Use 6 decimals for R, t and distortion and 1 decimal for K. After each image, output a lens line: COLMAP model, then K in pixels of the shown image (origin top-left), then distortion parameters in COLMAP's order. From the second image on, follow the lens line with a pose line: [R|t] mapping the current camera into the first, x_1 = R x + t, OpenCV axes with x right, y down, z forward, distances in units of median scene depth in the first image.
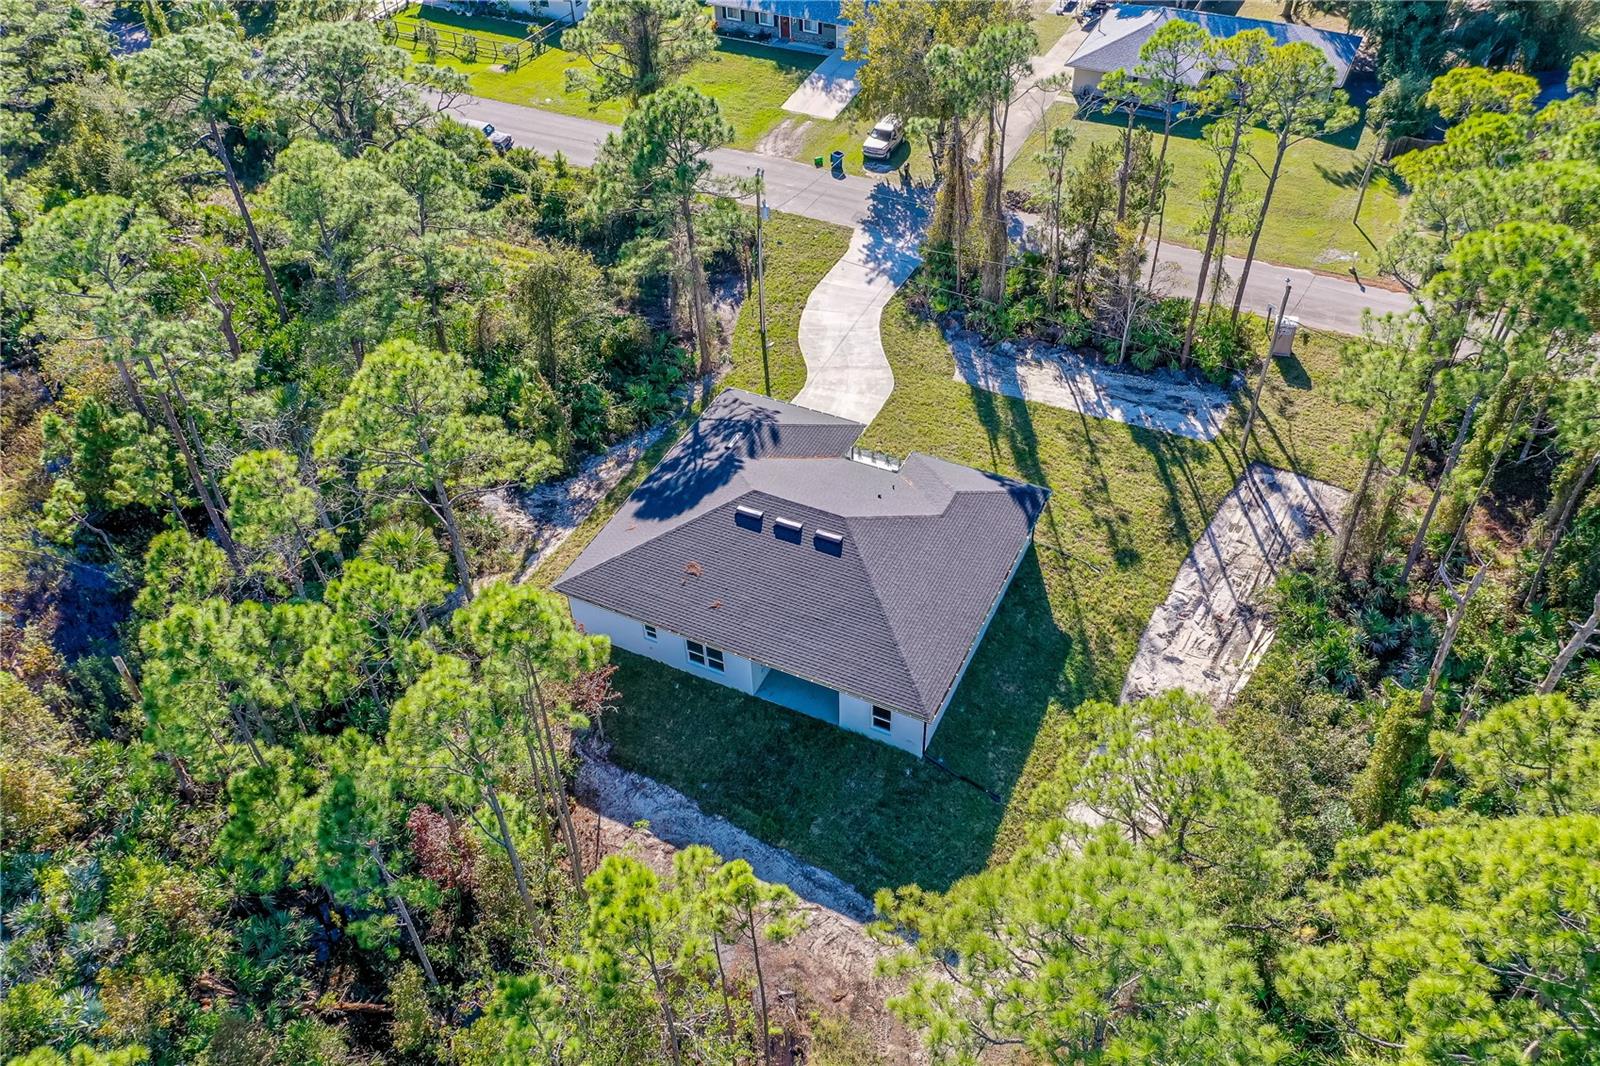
lens RADIAL K [[1249.0, 0, 826.2], [0, 1249.0, 563.4], [0, 0, 1]] dist [0.053442, 0.002264]
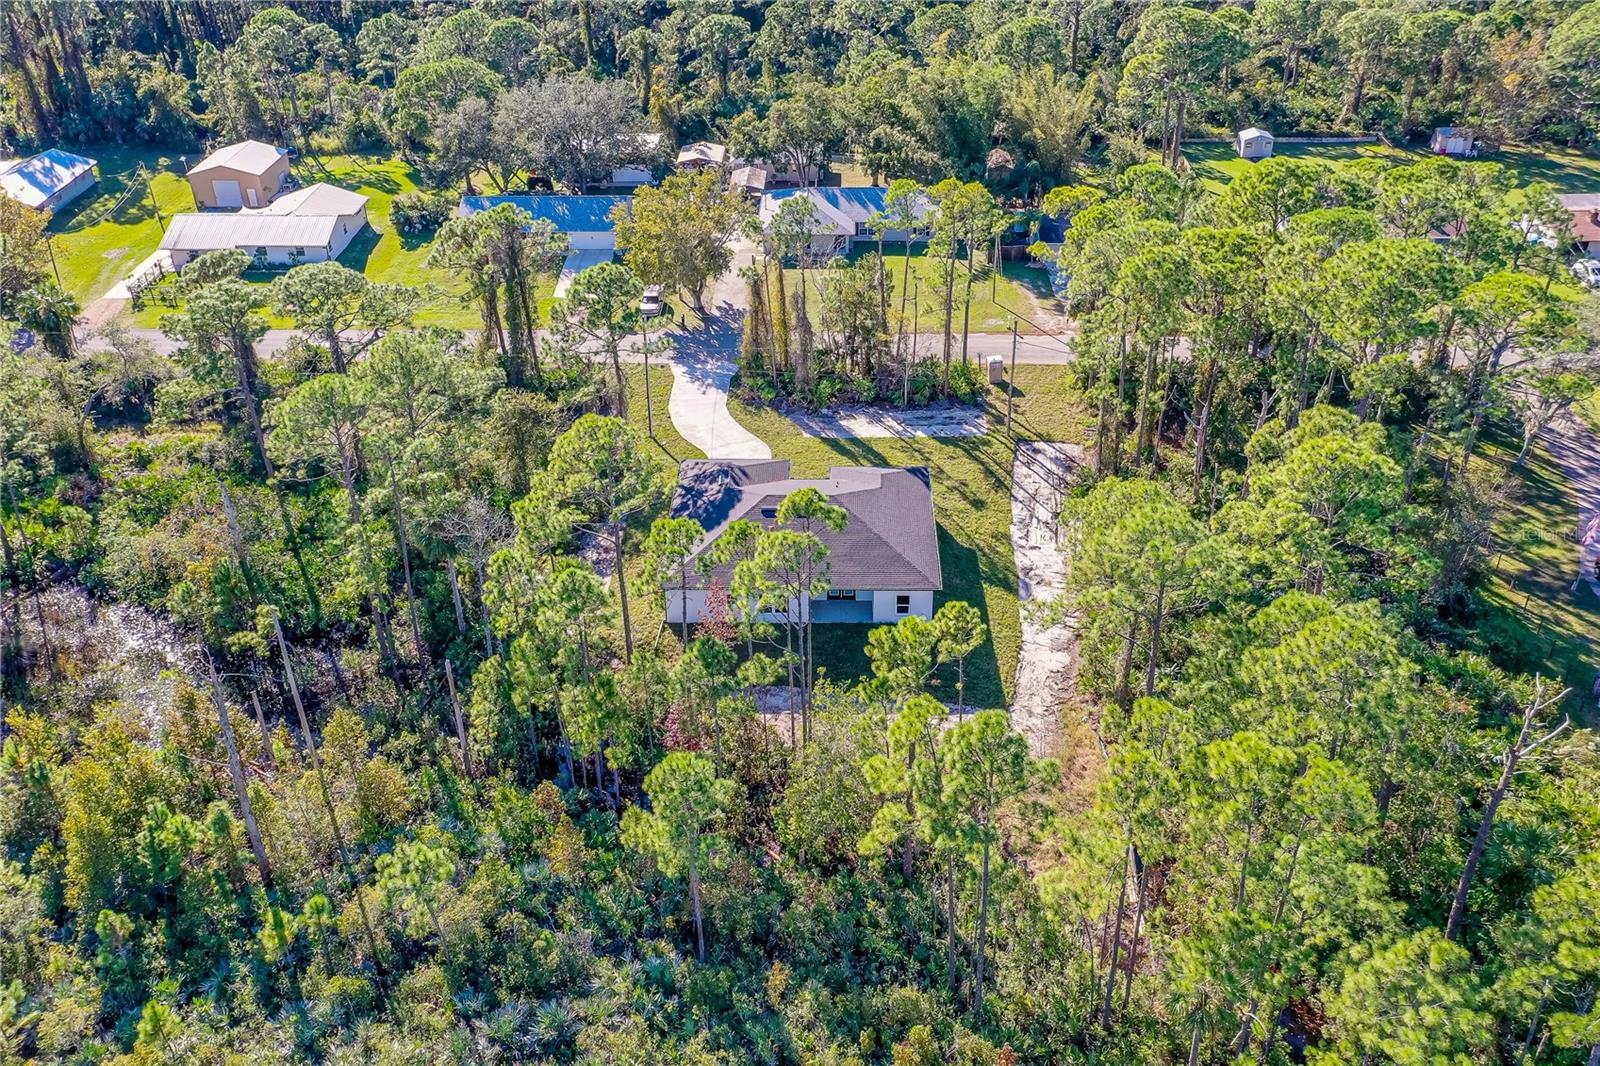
lens RADIAL K [[1396.5, 0, 800.0], [0, 1396.5, 533.0], [0, 0, 1]] dist [-0.002128, 0.000305]
pose [[0.914298, -0.216878, 0.342087, -0.499431], [0.280755, 0.948097, -0.149297, 0.202924], [-0.291952, 0.232544, 0.927732, -0.458719]]
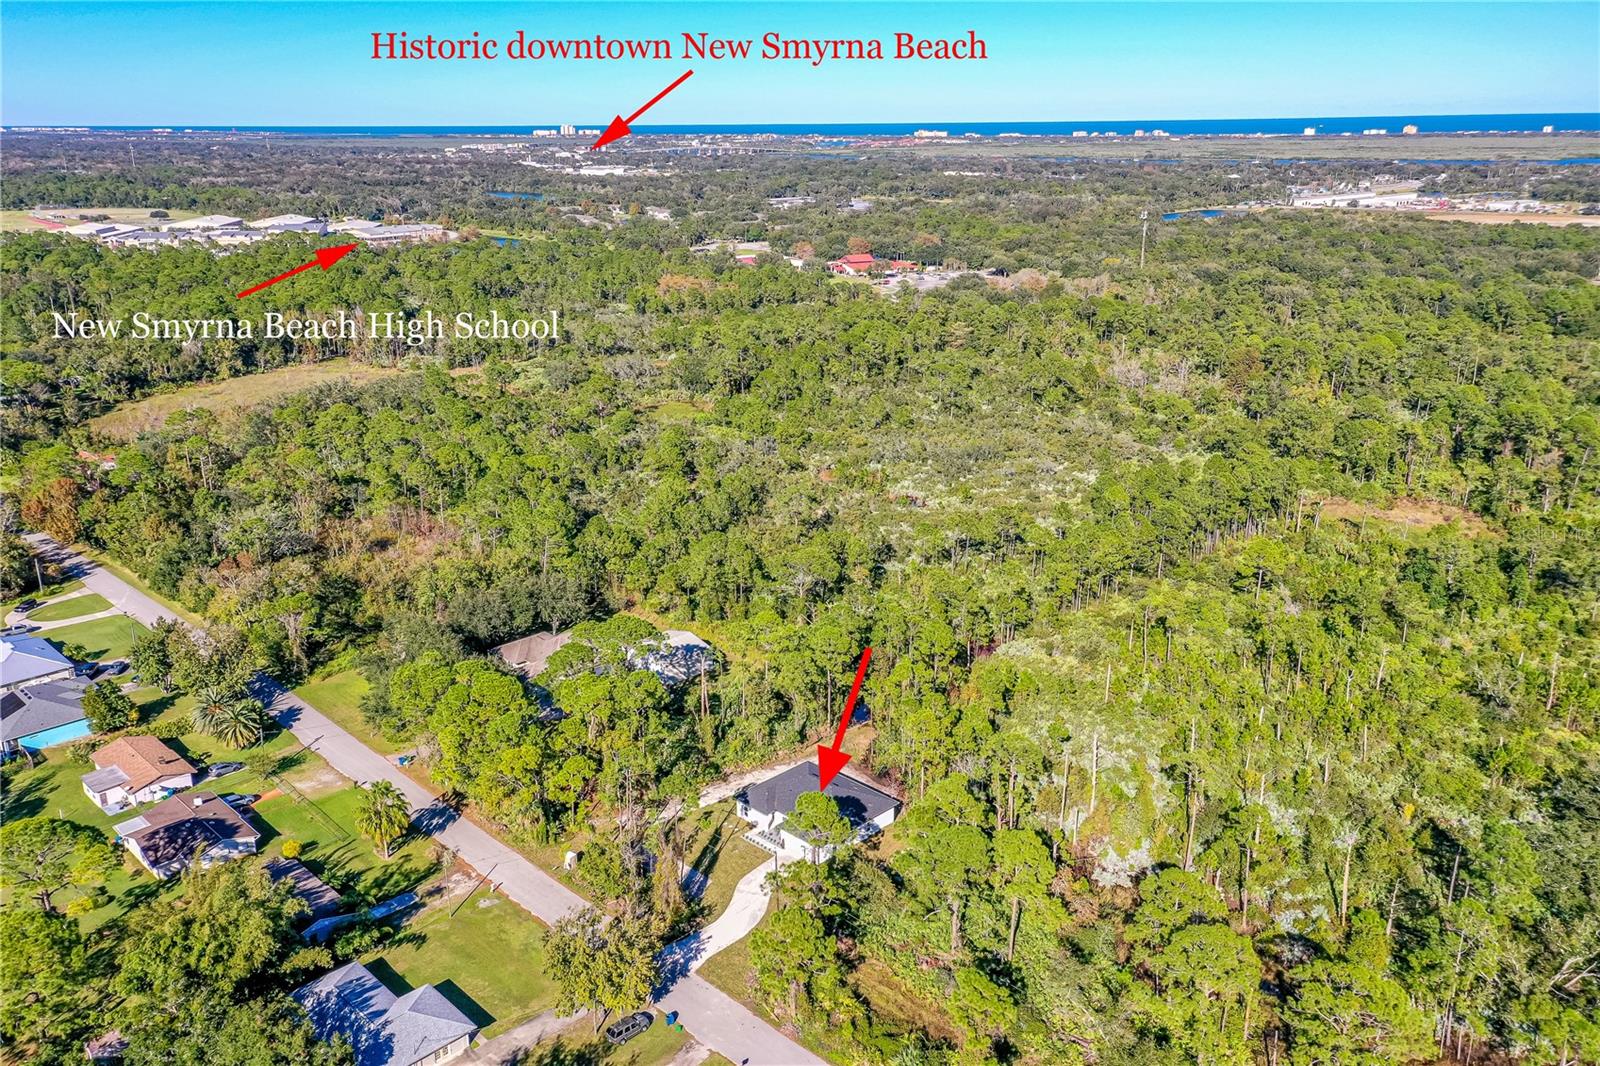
lens RADIAL K [[1249.0, 0, 826.2], [0, 1249.0, 563.4], [0, 0, 1]] dist [0.053442, 0.002264]
pose [[-0.947547, -0.096347, 0.304749, -0.775833], [0.225211, 0.475306, 0.850509, -2.457983], [-0.226793, 0.874529, -0.428676, 1.533045]]
